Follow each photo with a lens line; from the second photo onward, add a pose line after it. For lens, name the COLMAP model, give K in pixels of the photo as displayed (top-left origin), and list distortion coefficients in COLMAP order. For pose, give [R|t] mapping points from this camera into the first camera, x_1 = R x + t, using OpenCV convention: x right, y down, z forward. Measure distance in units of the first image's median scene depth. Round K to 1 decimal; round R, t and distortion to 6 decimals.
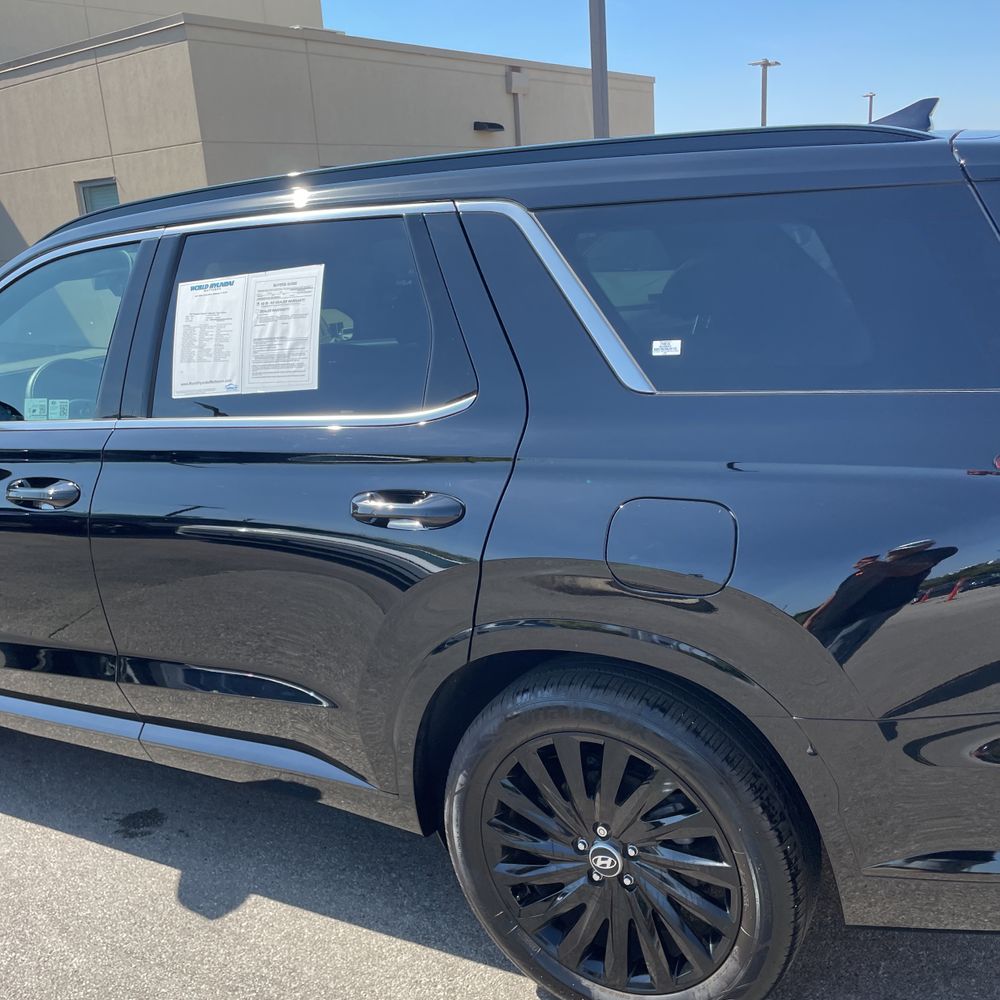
lens RADIAL K [[996.2, 0, 498.1], [0, 996.2, 477.3], [0, 0, 1]] dist [0.098512, -0.149035]
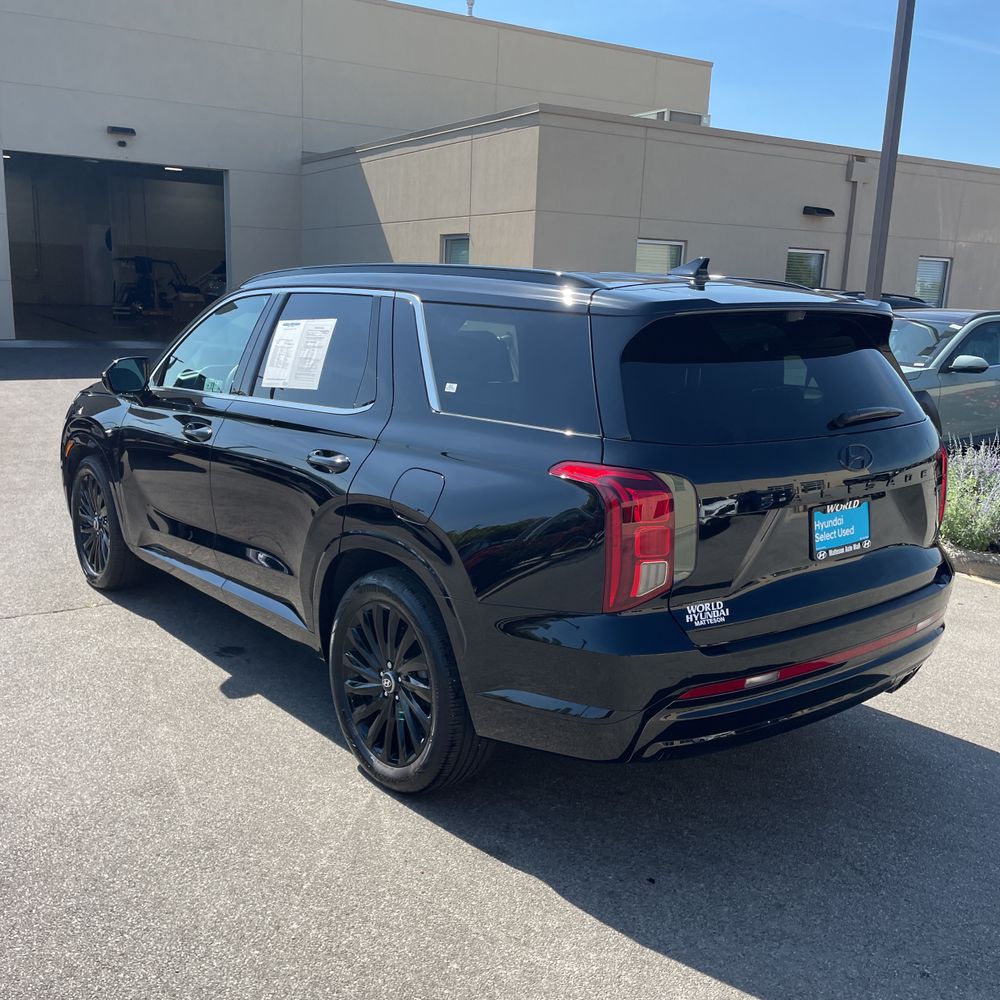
lens RADIAL K [[992.1, 0, 504.0], [0, 992.1, 490.0], [0, 0, 1]] dist [0.106455, -0.158691]
pose [[0.925006, 0.171154, -0.339220, 0.707710], [-0.185930, 0.982498, -0.011284, 0.039132], [0.331352, 0.073509, 0.940639, -0.474994]]
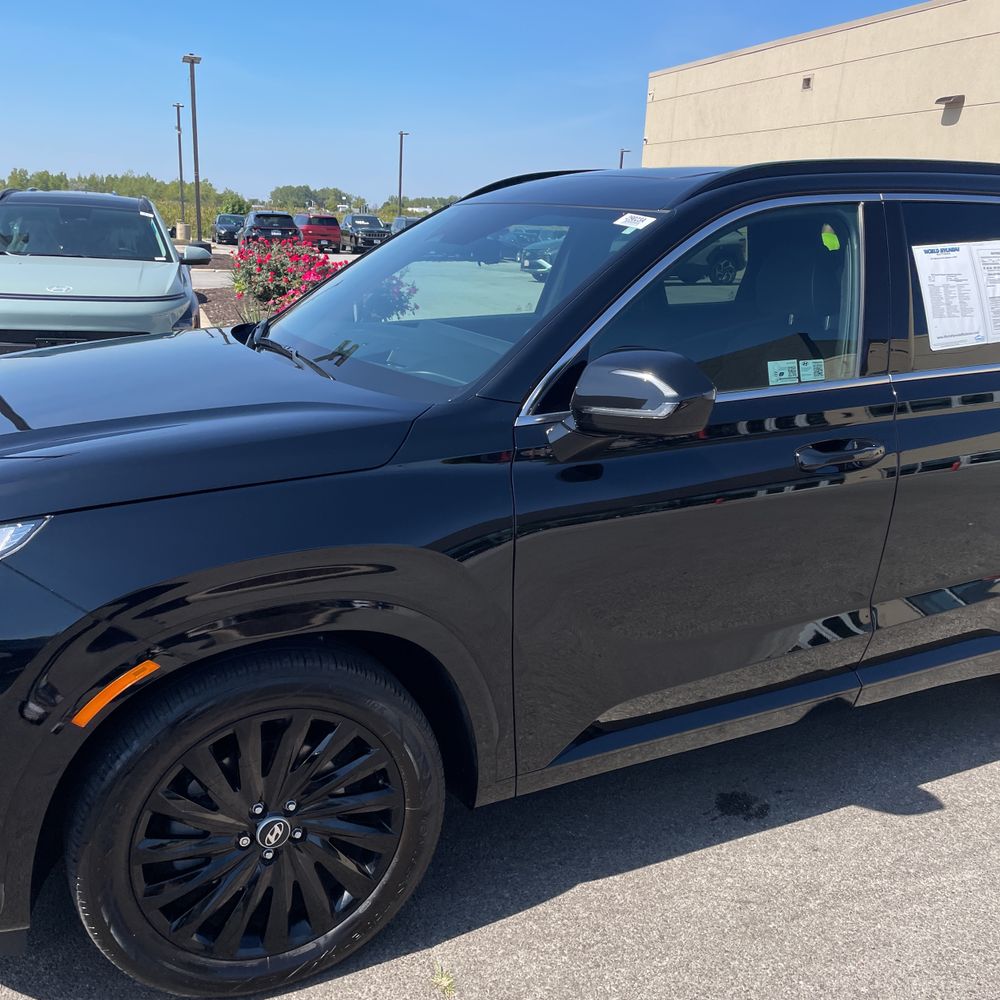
lens RADIAL K [[1010.8, 0, 484.0], [0, 1010.8, 497.7], [0, 0, 1]] dist [0.078958, -0.112878]
pose [[0.572452, -0.125221, 0.810320, -1.642734], [0.123126, 0.990192, 0.066035, -0.057266], [-0.810641, 0.061969, 0.582255, 0.808664]]
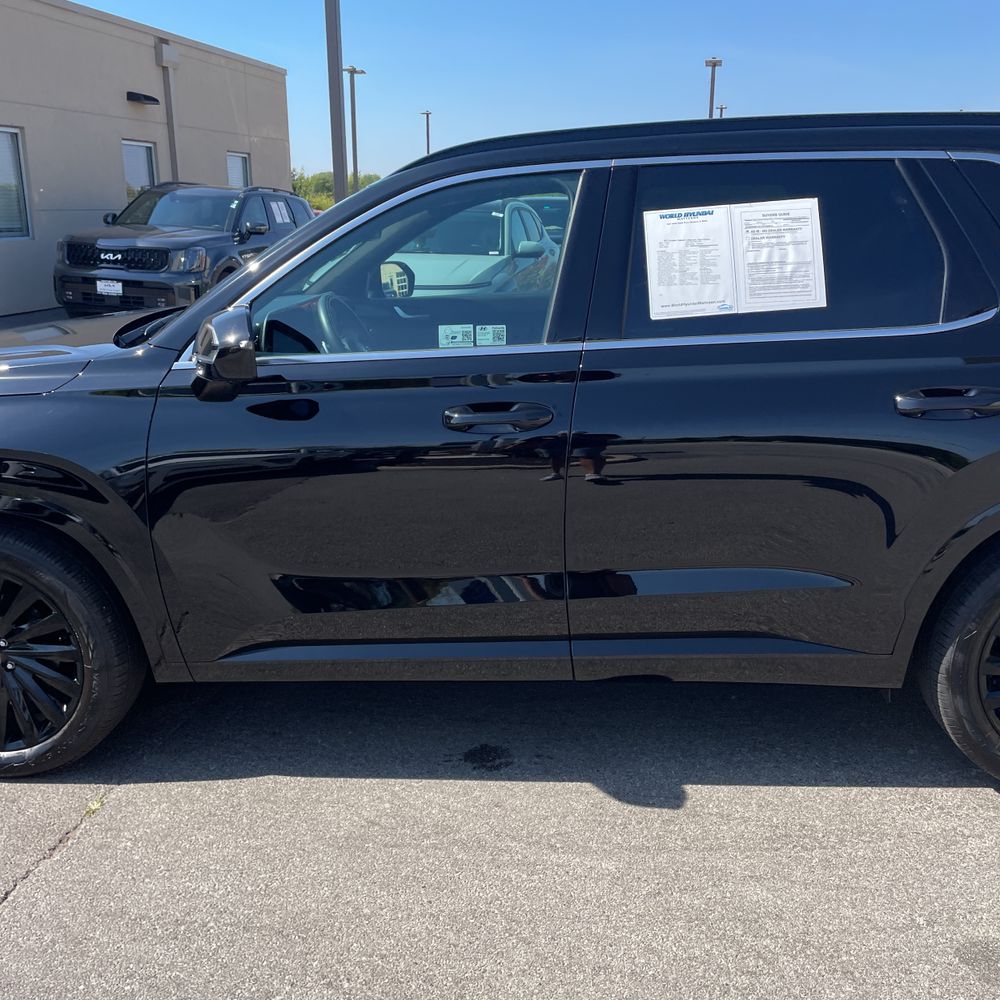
lens RADIAL K [[996.2, 0, 498.1], [0, 996.2, 477.3], [0, 0, 1]] dist [0.098512, -0.149035]
pose [[0.903442, -0.048237, 0.425989, -0.995264], [0.049045, 0.998755, 0.009079, 0.075432], [-0.425897, 0.012690, 0.904683, 0.121512]]
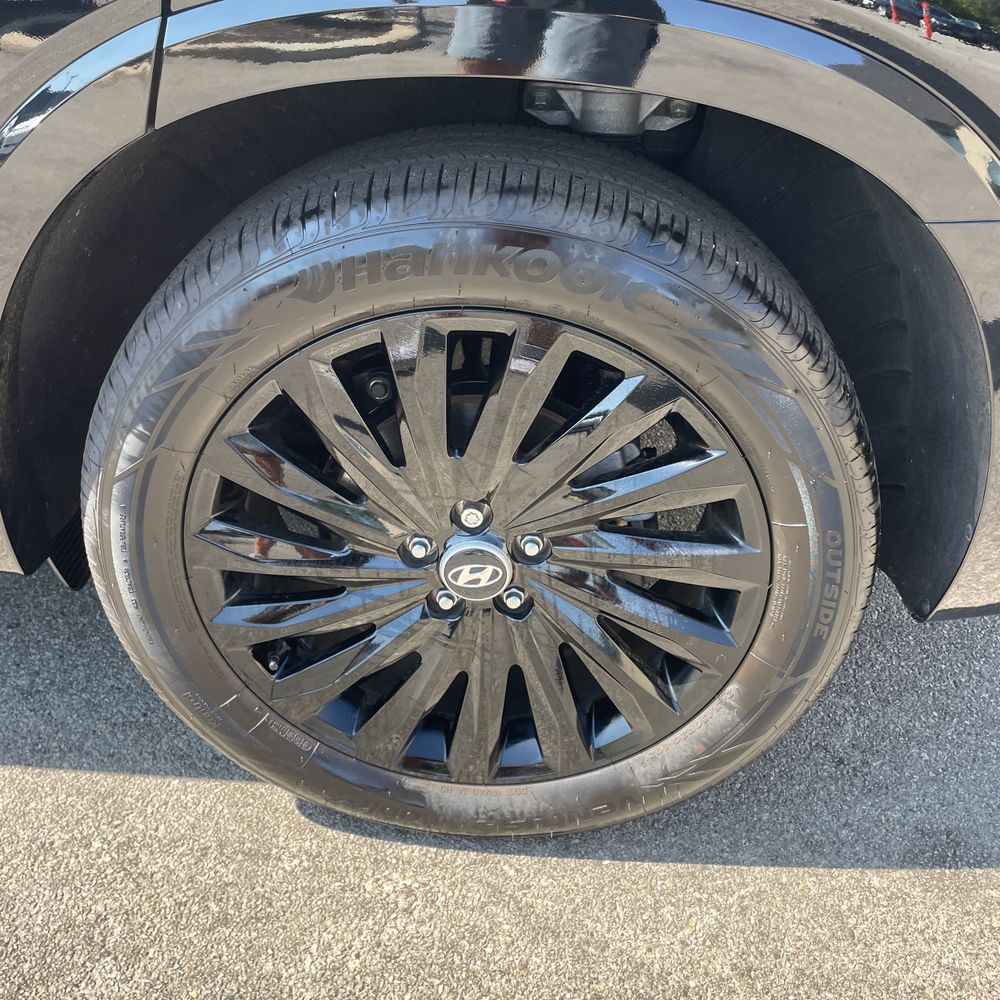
lens RADIAL K [[996.2, 0, 498.1], [0, 996.2, 477.3], [0, 0, 1]] dist [0.098512, -0.149035]
pose [[0.884360, -0.114666, 0.452502, -0.086014], [-0.042464, 0.945581, 0.322604, 0.159578], [-0.464869, -0.304513, 0.831365, 0.536808]]
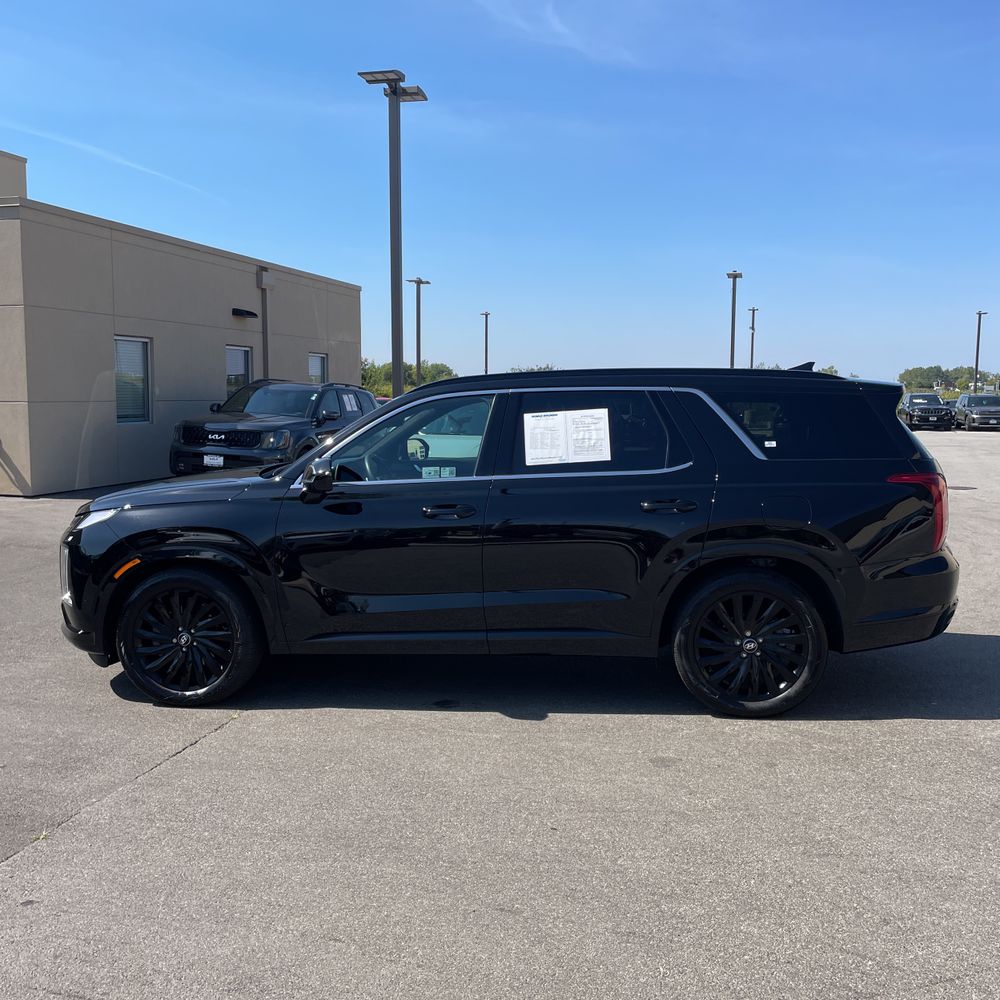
lens RADIAL K [[986.5, 0, 507.2], [0, 986.5, 473.2], [0, 0, 1]] dist [0.114748, -0.199762]
pose [[0.923278, 0.038417, 0.382206, -1.253849], [0.031405, 0.984106, -0.174780, 0.328989], [-0.382846, 0.173374, 0.907398, -0.967902]]
